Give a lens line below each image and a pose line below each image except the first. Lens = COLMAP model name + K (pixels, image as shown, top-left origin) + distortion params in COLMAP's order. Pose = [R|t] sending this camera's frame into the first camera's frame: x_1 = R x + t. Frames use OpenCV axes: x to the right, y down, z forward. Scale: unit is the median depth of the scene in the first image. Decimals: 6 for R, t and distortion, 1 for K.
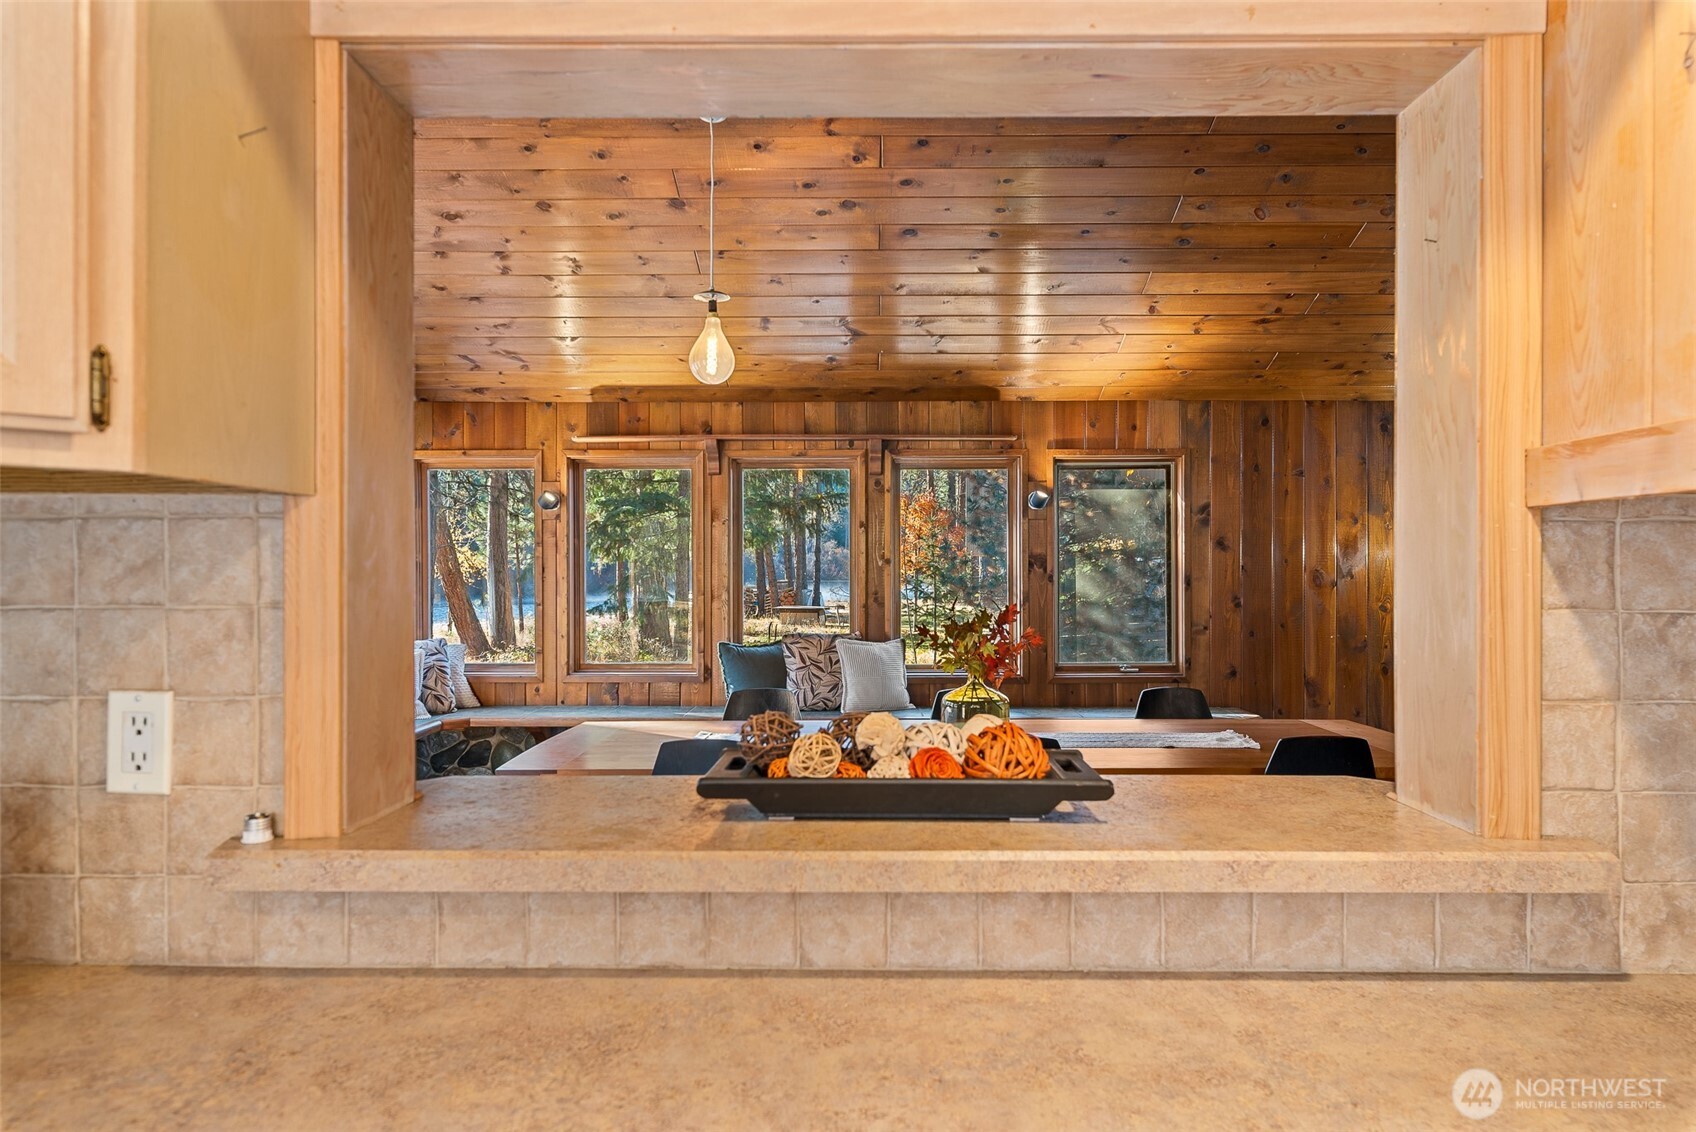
lens RADIAL K [[1067.2, 0, 847.6], [0, 1067.2, 565.2], [0, 0, 1]] dist [-0.000405, -0.000105]
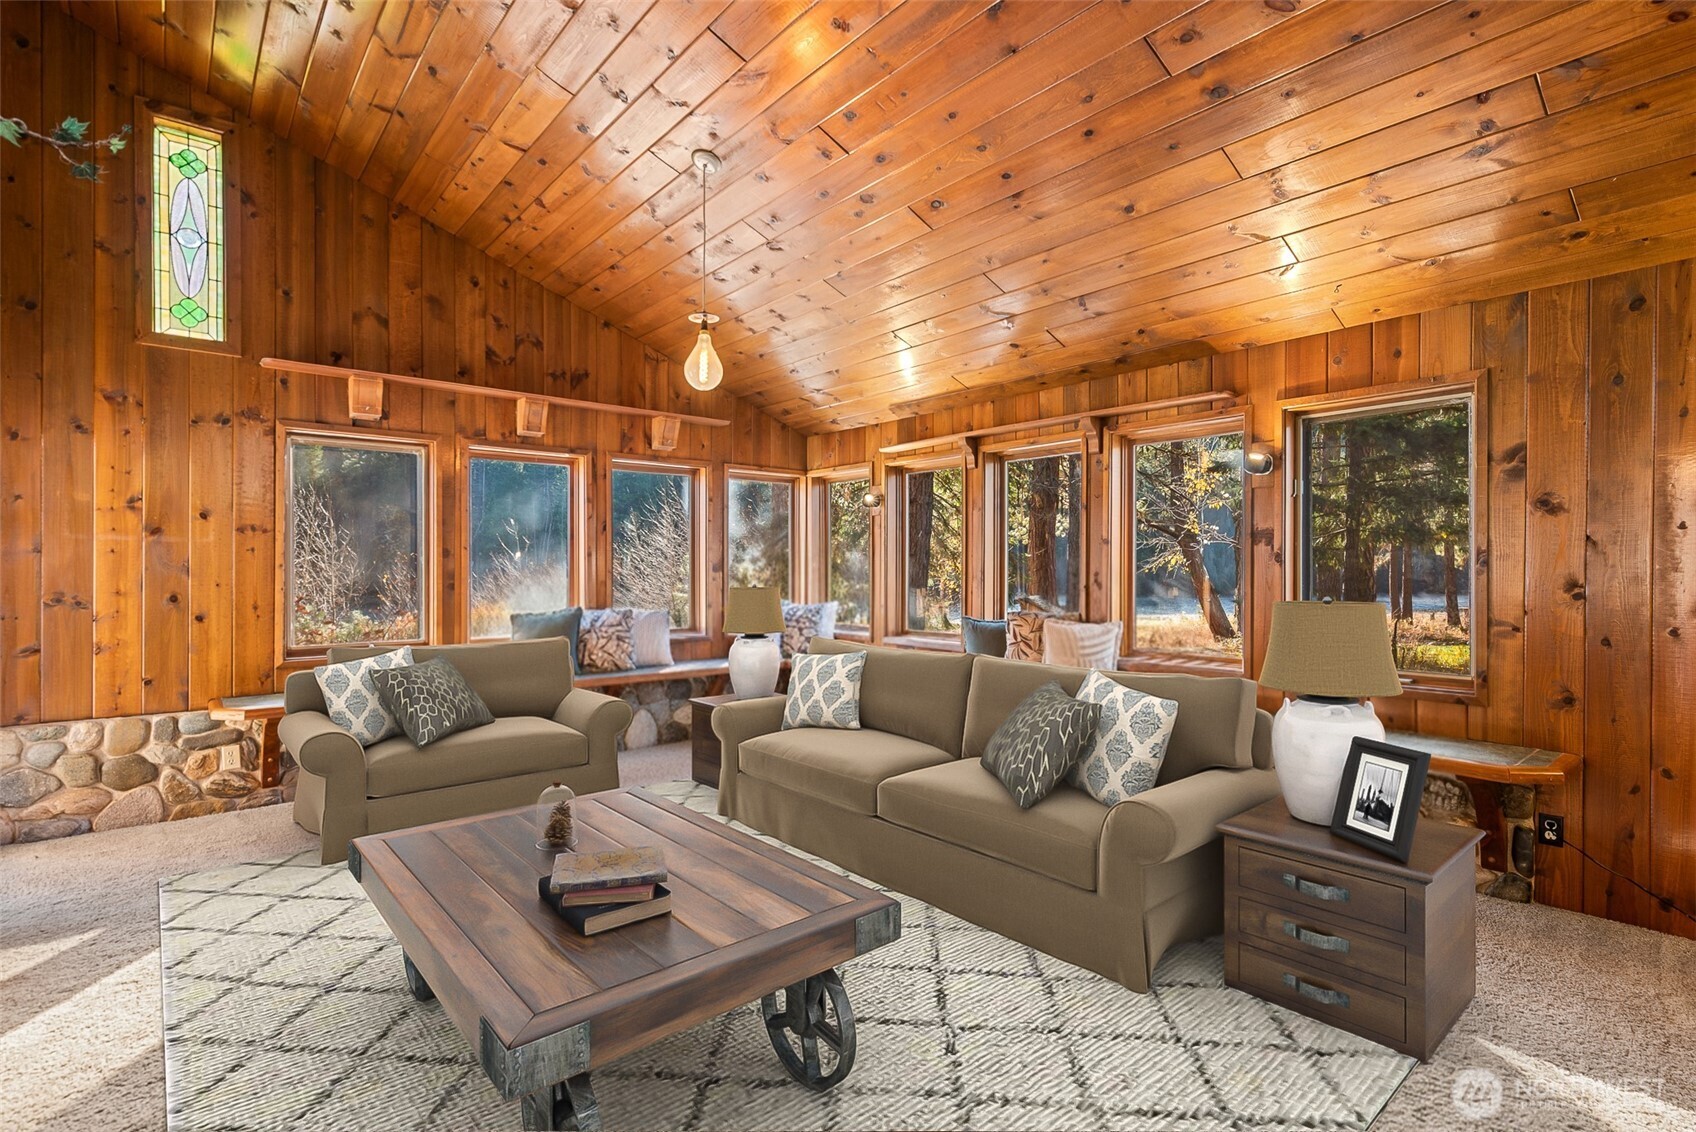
lens RADIAL K [[812.6, 0, 848.0], [0, 812.6, 567.0], [0, 0, 1]] dist [-0.001789, 0.000048]
pose [[0.655802, 0.000975, -0.754933, 0.444326], [-0.002669, 0.999996, -0.001027, 0.021030], [0.754928, 0.002688, 0.655802, 0.340572]]
